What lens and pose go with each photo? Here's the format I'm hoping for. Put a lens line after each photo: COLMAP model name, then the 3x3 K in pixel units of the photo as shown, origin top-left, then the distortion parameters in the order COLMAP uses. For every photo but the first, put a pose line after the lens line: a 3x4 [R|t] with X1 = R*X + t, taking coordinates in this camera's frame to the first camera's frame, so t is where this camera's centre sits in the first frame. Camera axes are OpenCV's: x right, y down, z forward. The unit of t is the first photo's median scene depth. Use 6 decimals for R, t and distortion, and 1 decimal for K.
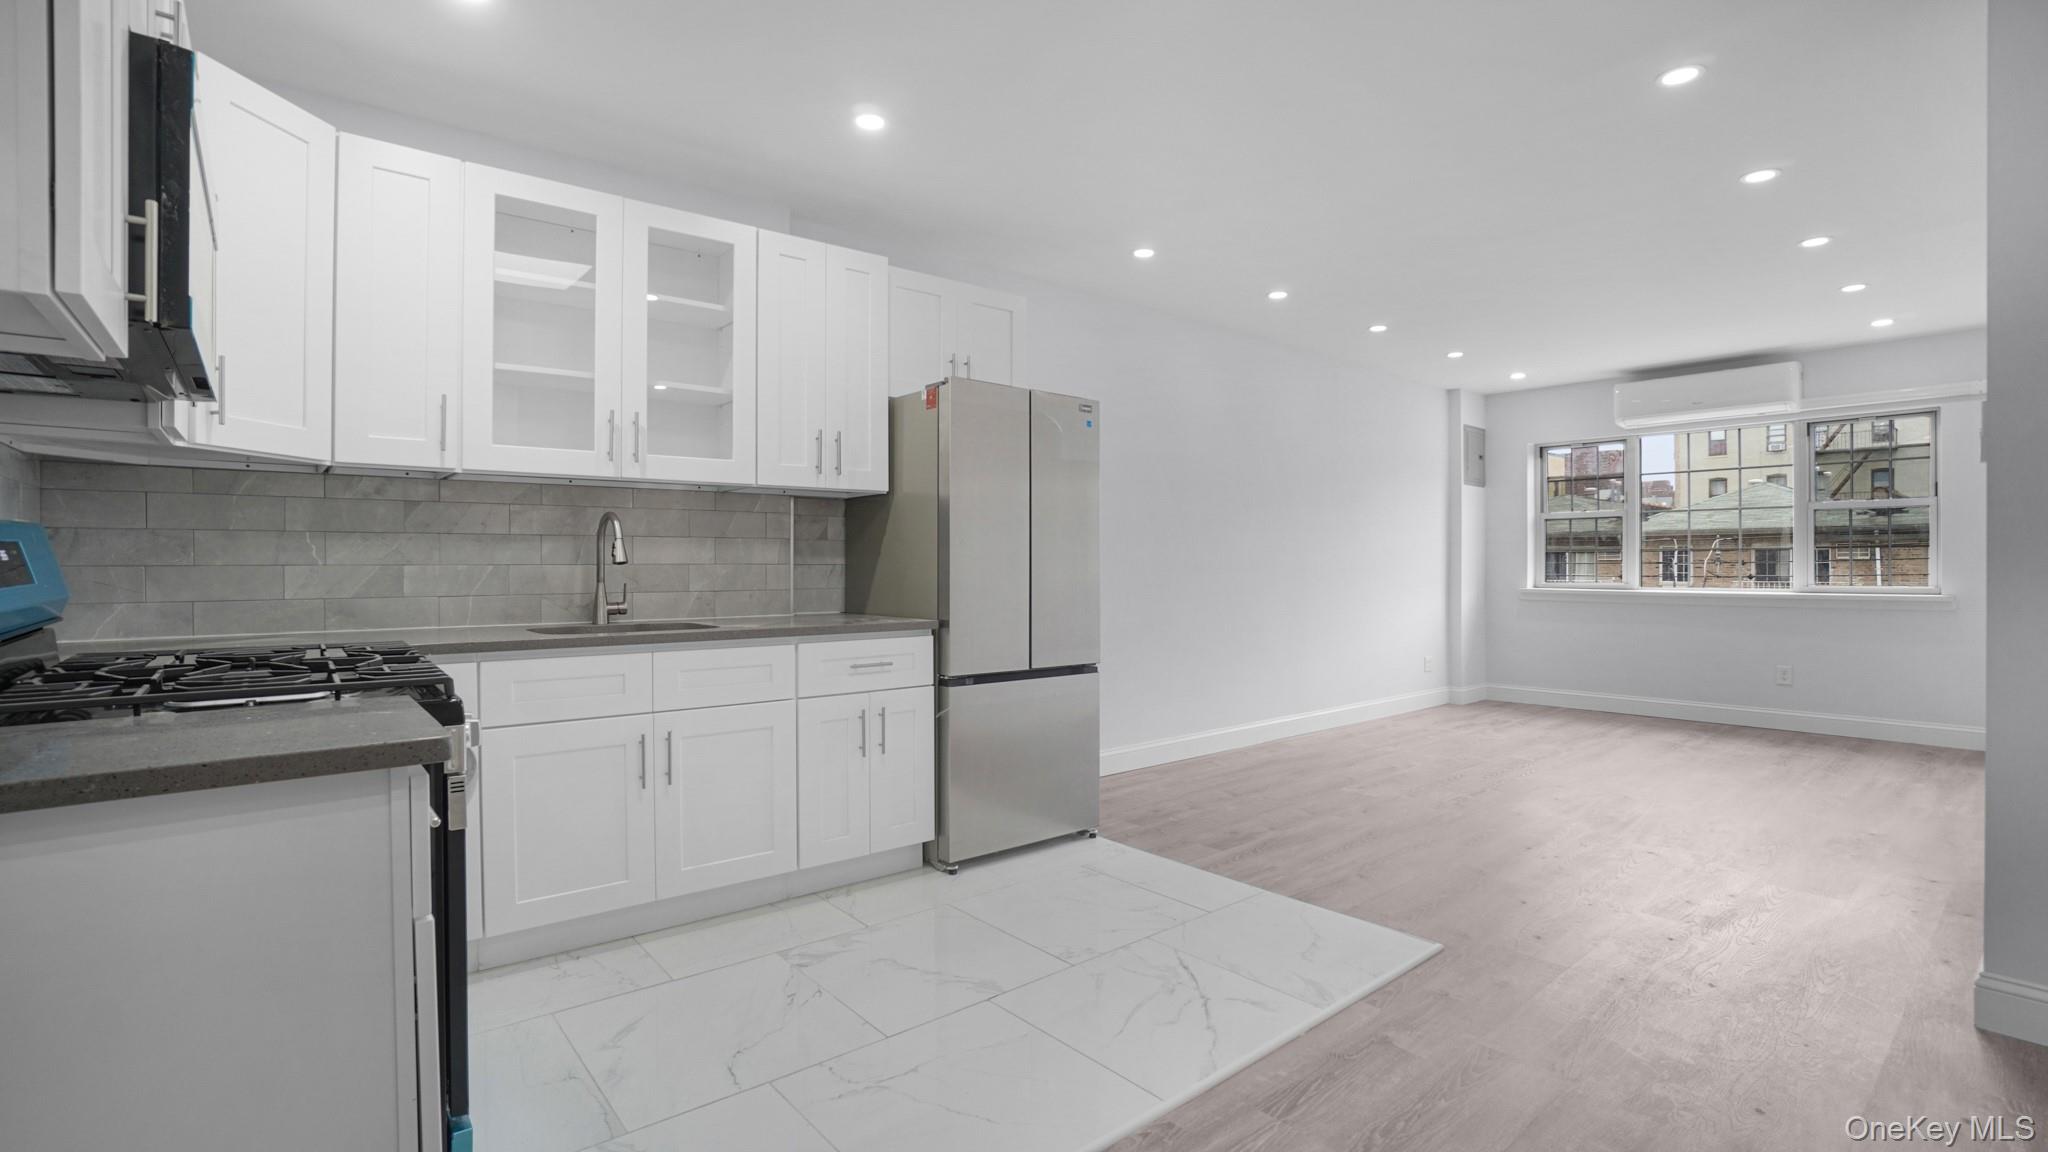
lens RADIAL K [[925.5, 0, 1019.5], [0, 925.5, 553.0], [0, 0, 1]] dist [-0.063726, 0.026625]
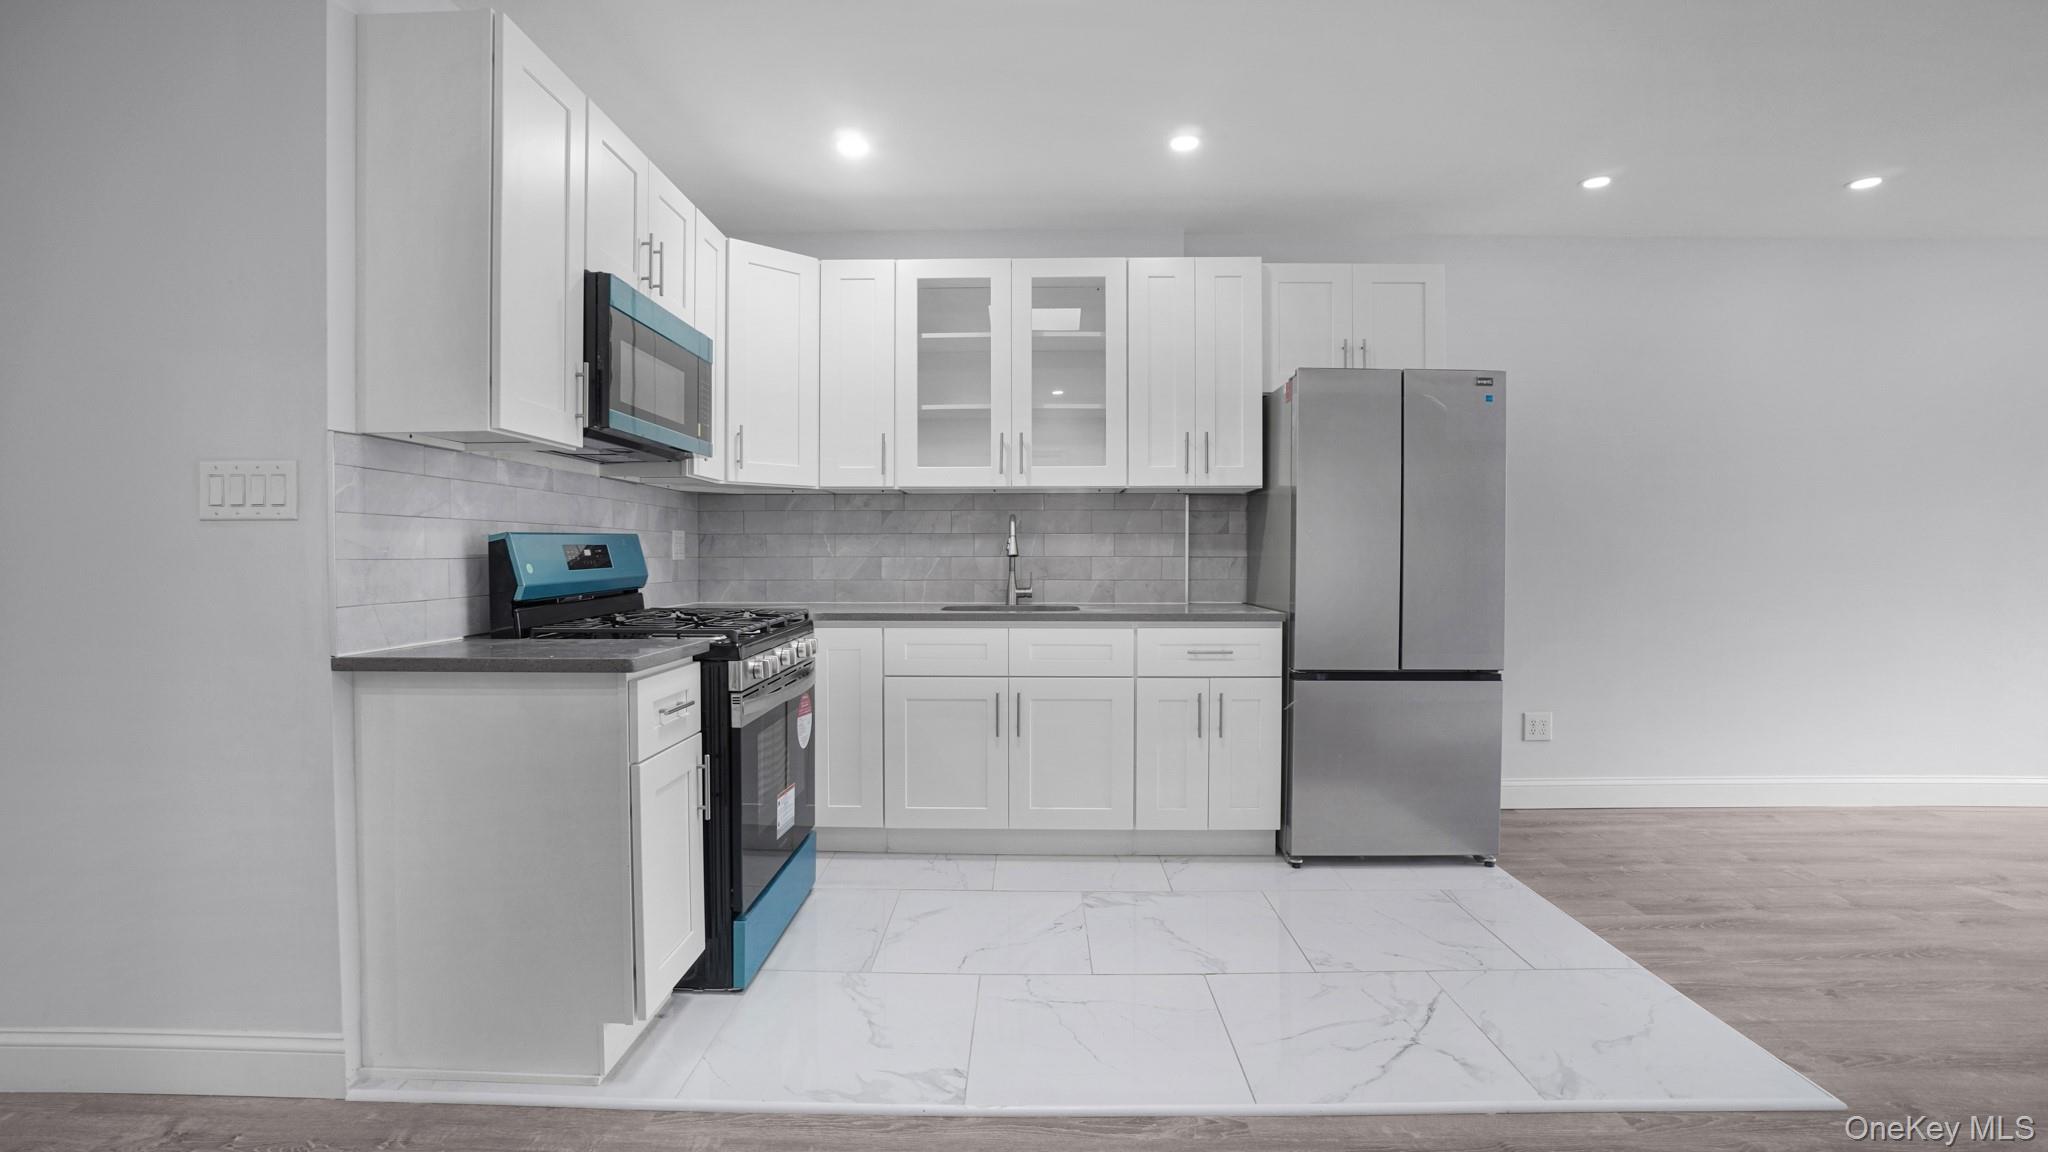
lens RADIAL K [[925.5, 0, 1019.5], [0, 925.5, 553.0], [0, 0, 1]] dist [-0.063726, 0.026625]
pose [[0.757272, 0.000329, -0.653100, 0.350735], [0.006572, 0.999945, 0.008125, -0.002621], [0.653067, -0.010445, 0.757228, 0.053866]]
